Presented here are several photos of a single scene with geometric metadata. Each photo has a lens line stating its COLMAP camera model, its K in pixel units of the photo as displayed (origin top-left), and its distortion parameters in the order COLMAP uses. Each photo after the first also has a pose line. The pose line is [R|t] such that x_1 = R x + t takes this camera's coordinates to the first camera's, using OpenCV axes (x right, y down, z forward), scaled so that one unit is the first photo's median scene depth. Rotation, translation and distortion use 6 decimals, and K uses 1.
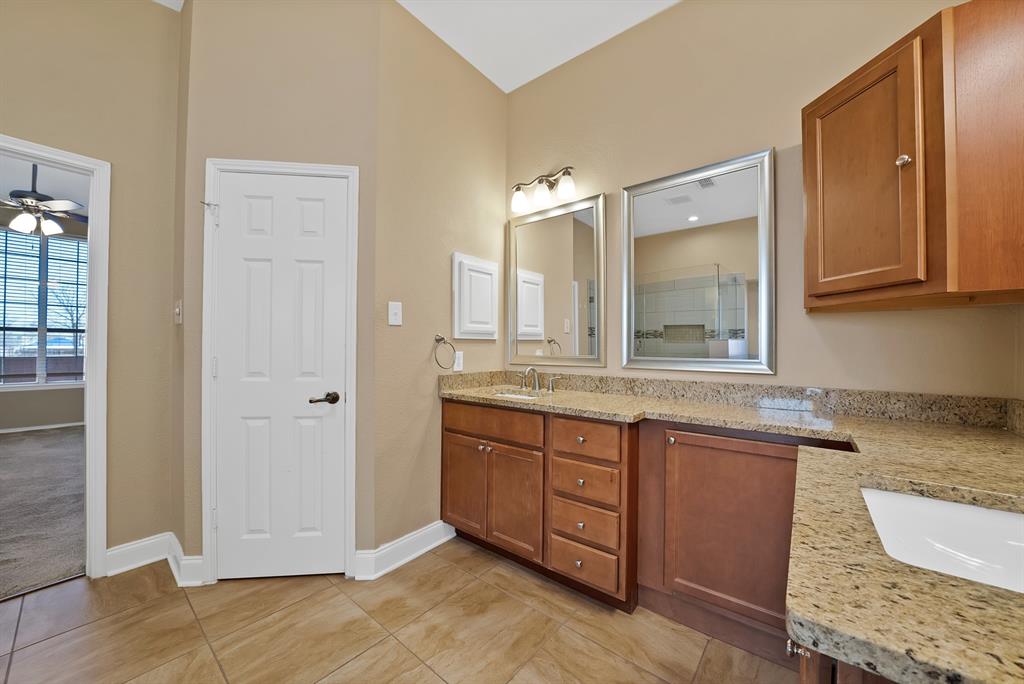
lens RADIAL K [[369.9, 0, 509.4], [0, 369.9, 345.4], [0, 0, 1]] dist [-0.018632, 0.000152]
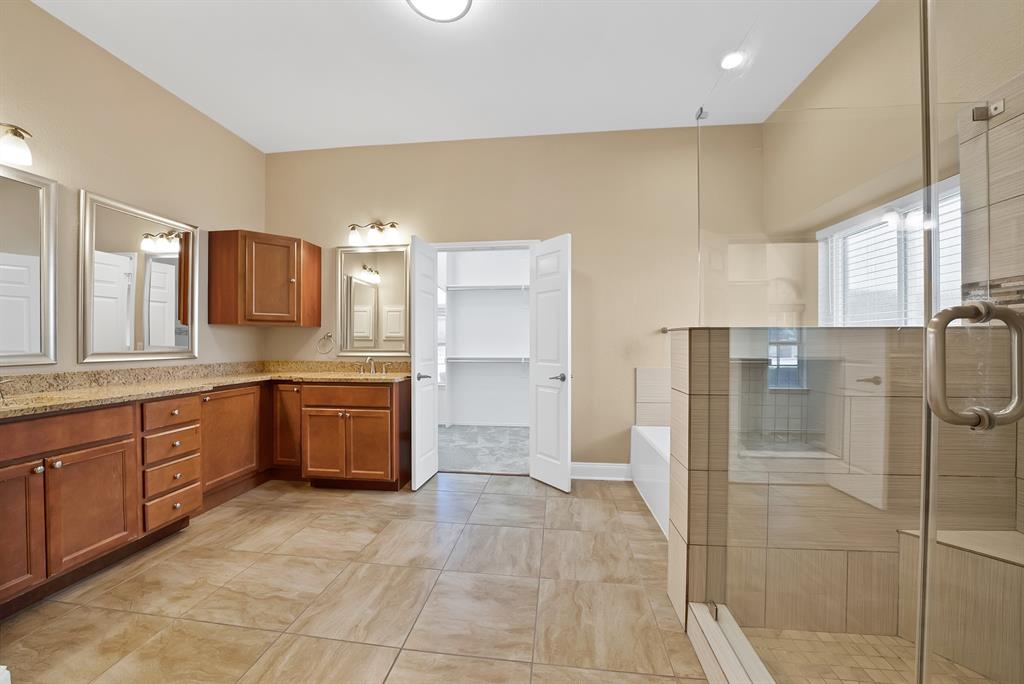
lens RADIAL K [[369.9, 0, 509.4], [0, 369.9, 345.4], [0, 0, 1]] dist [-0.018632, 0.000152]
pose [[-0.528207, -0.011433, 0.849038, -1.494531], [-0.007839, 0.999932, 0.008588, -0.006436], [-0.849079, -0.002120, -0.528261, 0.649147]]
